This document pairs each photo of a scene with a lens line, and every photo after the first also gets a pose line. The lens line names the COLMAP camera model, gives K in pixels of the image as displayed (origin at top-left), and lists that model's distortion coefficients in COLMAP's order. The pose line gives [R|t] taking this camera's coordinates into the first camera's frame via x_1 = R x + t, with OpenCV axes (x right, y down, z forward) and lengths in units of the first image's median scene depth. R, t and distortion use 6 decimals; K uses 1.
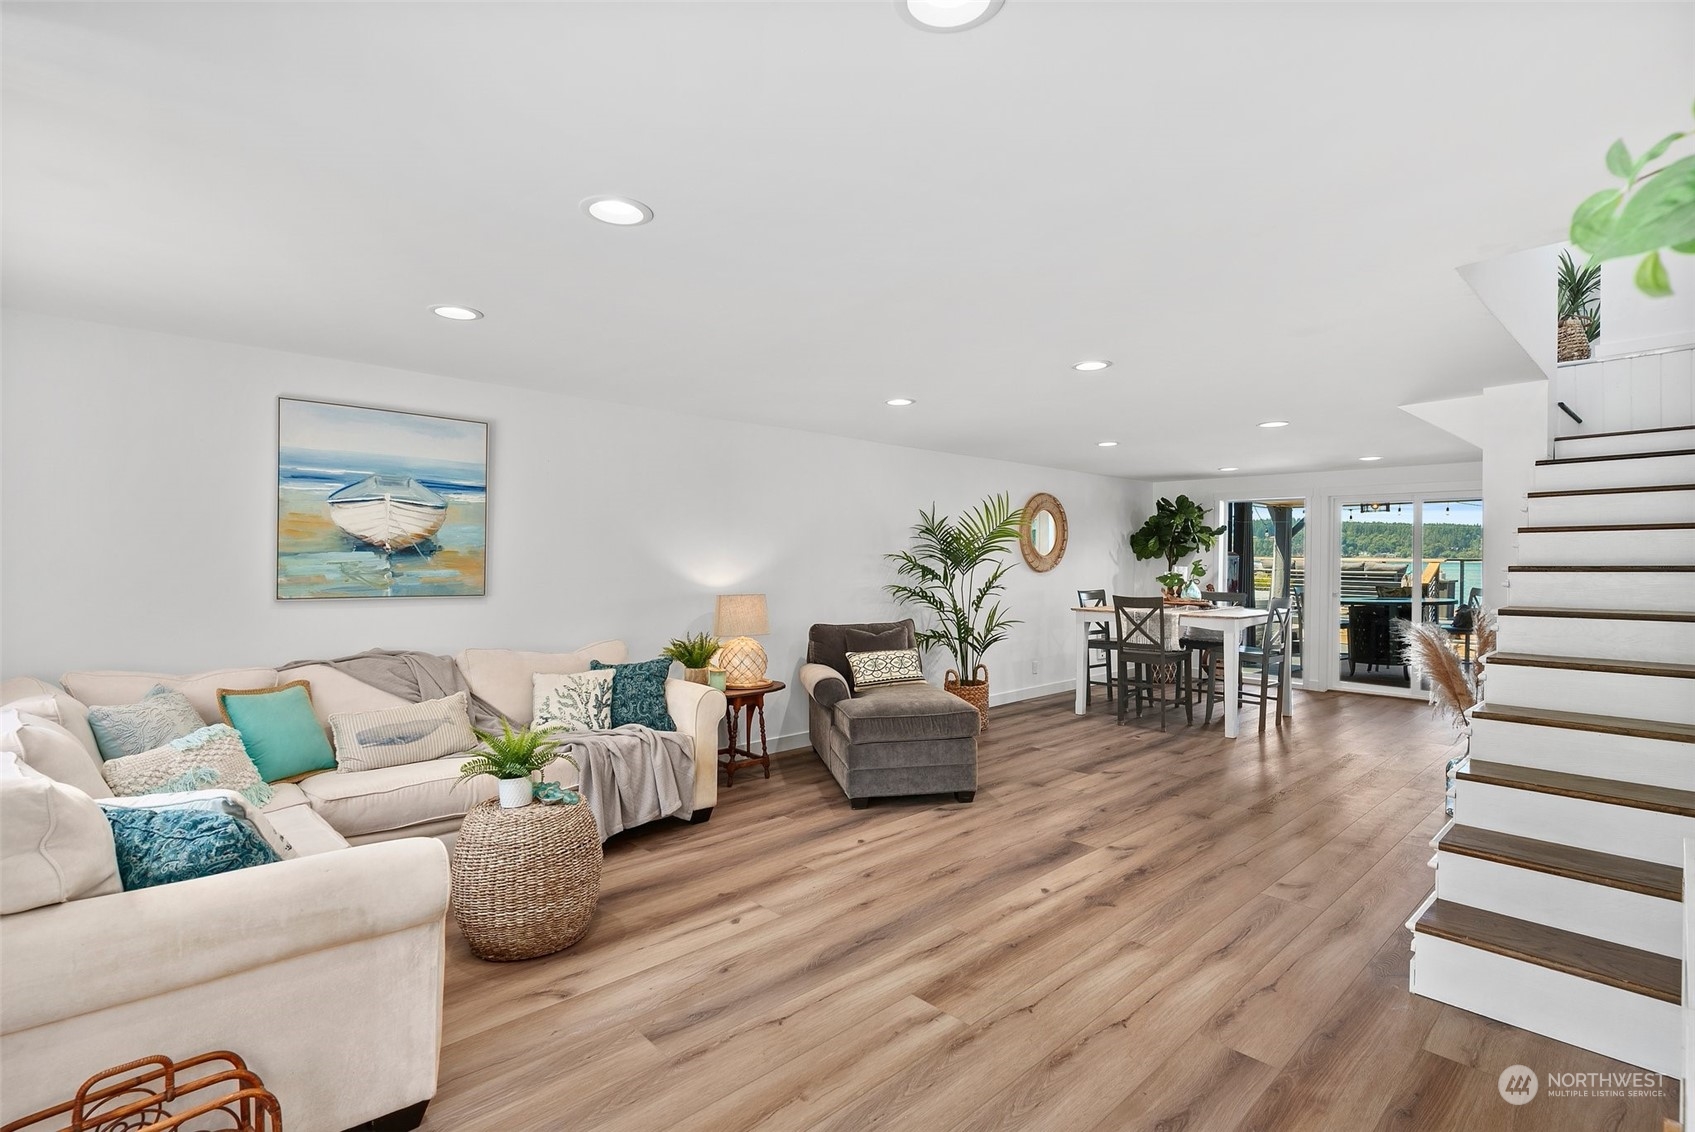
lens RADIAL K [[810.6, 0, 846.8], [0, 810.6, 562.6], [0, 0, 1]] dist [0.002467, -0.000581]
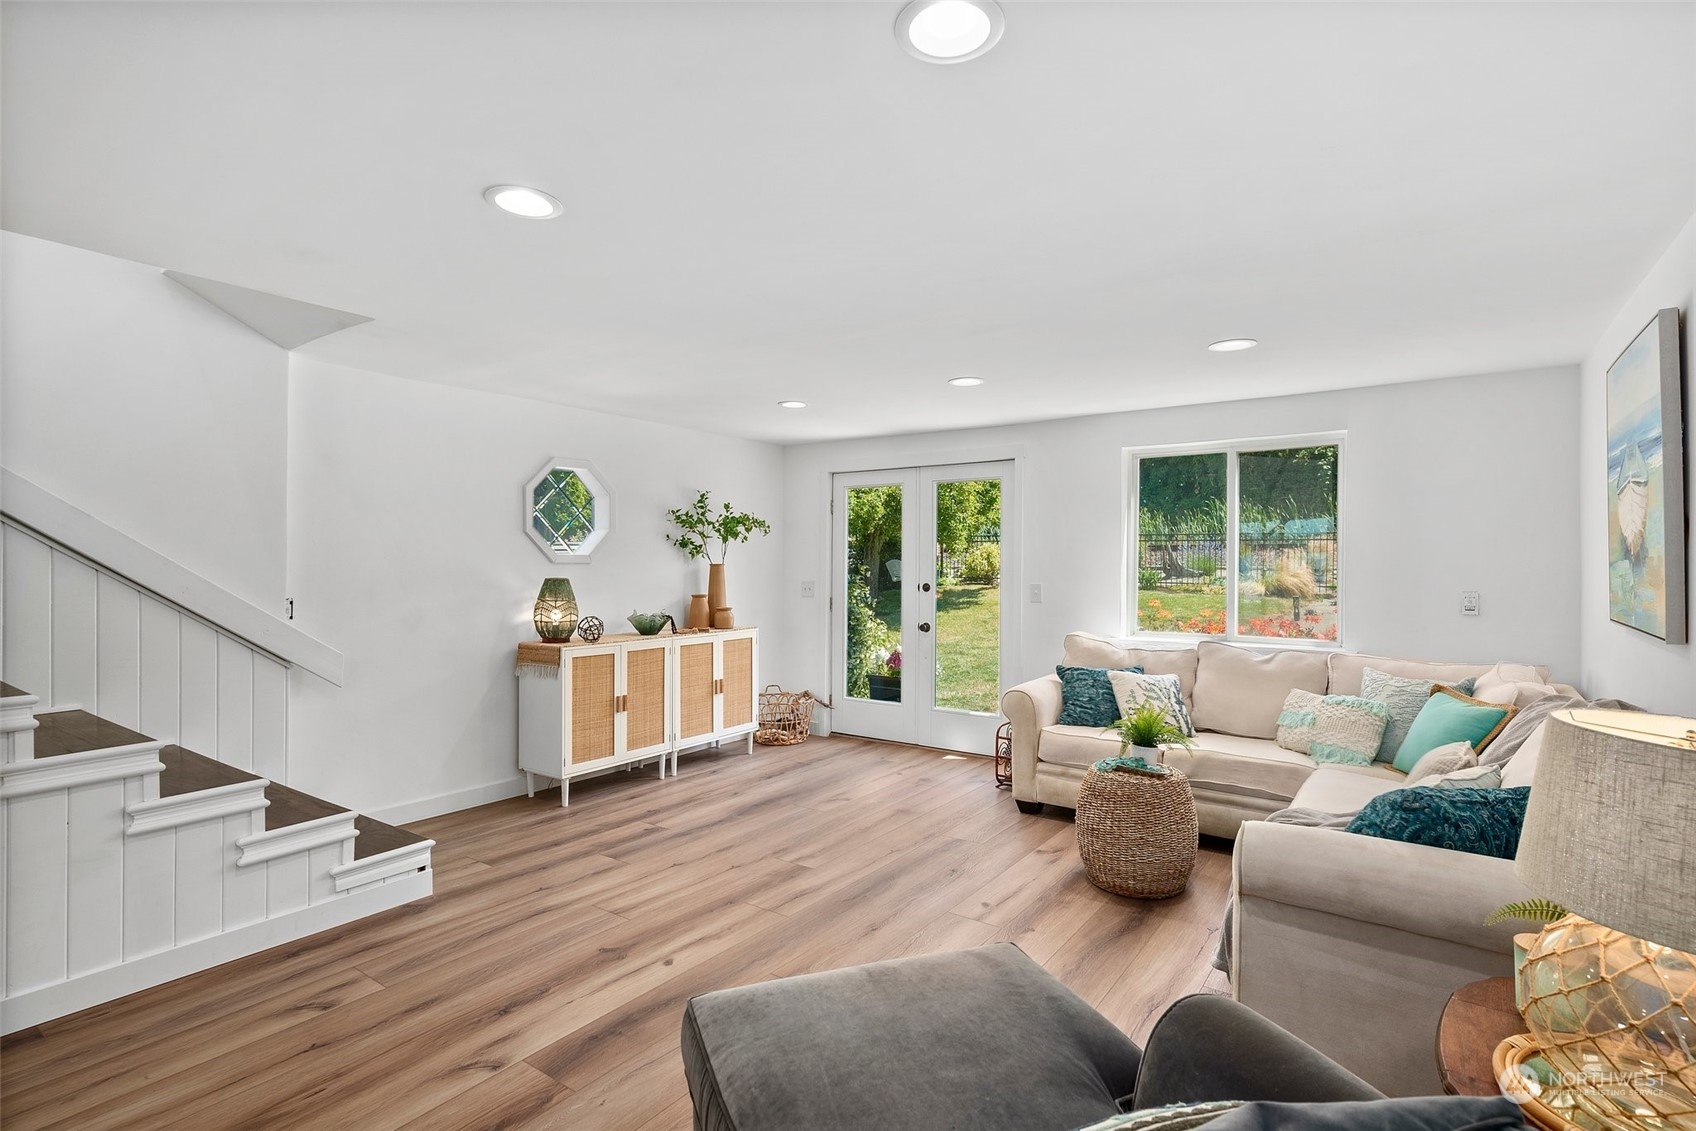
lens RADIAL K [[811.1, 0, 848.6], [0, 811.1, 562.9], [0, 0, 1]] dist [0.002467, -0.000581]
pose [[-0.982531, -0.007863, -0.185932, 0.266530], [-0.008846, 0.999951, 0.004459, -0.010034], [0.185888, 0.006026, -0.982552, 2.228965]]
